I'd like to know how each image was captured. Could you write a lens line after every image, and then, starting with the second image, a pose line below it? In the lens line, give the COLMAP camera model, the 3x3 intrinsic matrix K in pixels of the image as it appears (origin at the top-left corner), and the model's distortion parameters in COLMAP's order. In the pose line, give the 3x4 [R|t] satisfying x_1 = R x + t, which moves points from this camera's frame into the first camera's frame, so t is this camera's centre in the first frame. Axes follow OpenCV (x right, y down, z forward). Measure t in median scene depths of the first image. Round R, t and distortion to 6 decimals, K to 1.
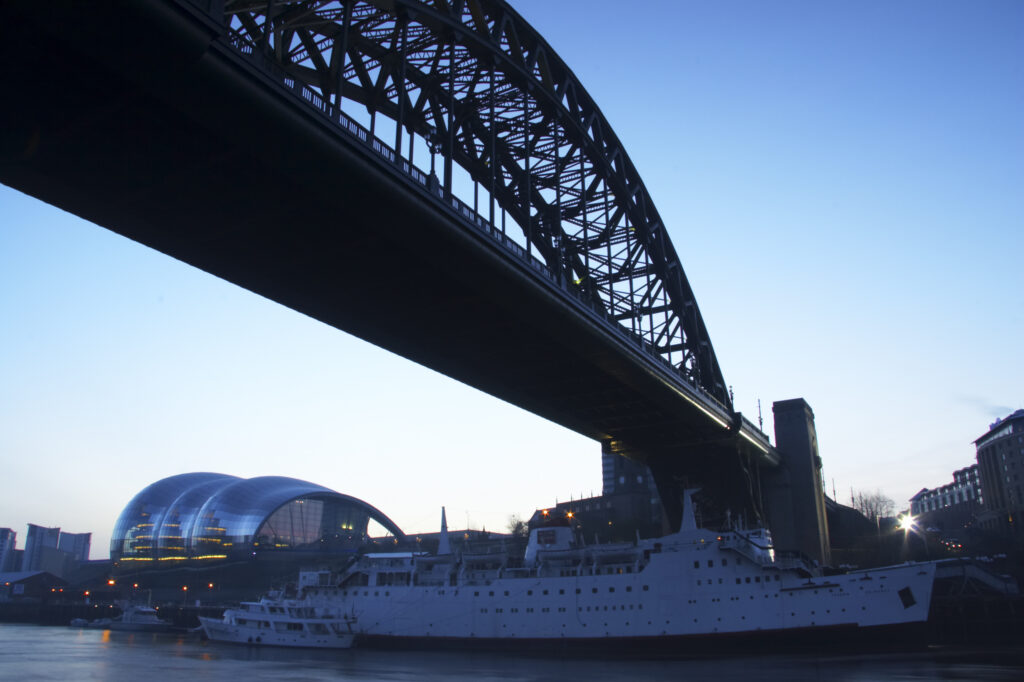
lens RADIAL K [[787.2, 0, 513.8], [0, 787.2, 345.4], [0, 0, 1]] dist [-0.178311, 0.125152]
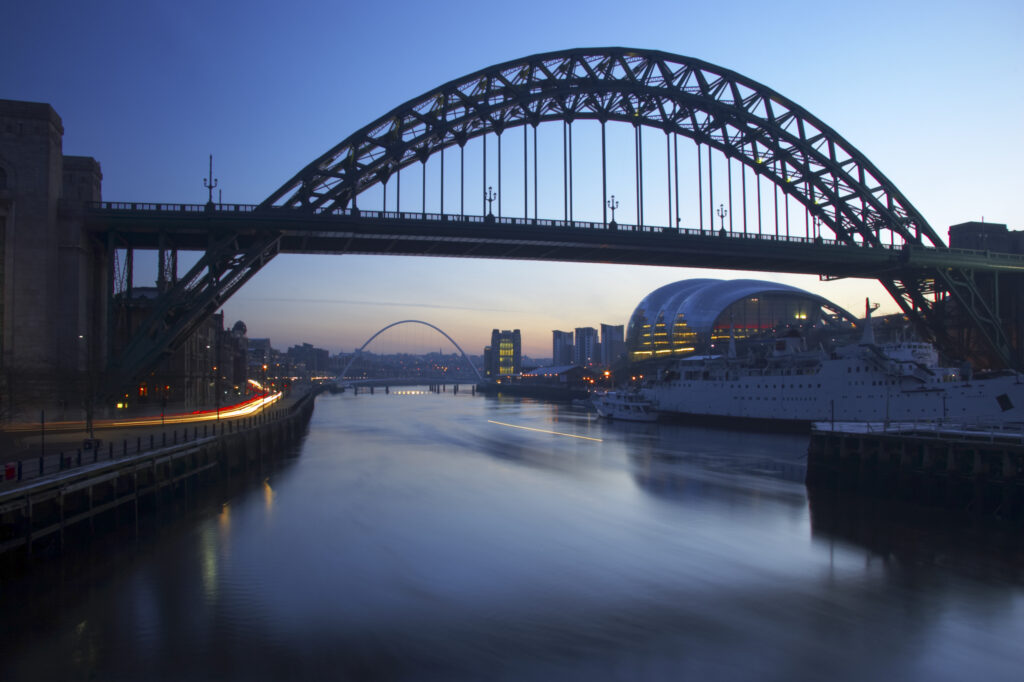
lens RADIAL K [[787.2, 0, 518.4], [0, 787.2, 364.0], [0, 0, 1]] dist [-0.178311, 0.125152]
pose [[0.740032, -0.009082, -0.672510, 0.600626], [0.218299, 0.949018, 0.227400, -0.127595], [0.636159, -0.315092, 0.704286, -0.246193]]
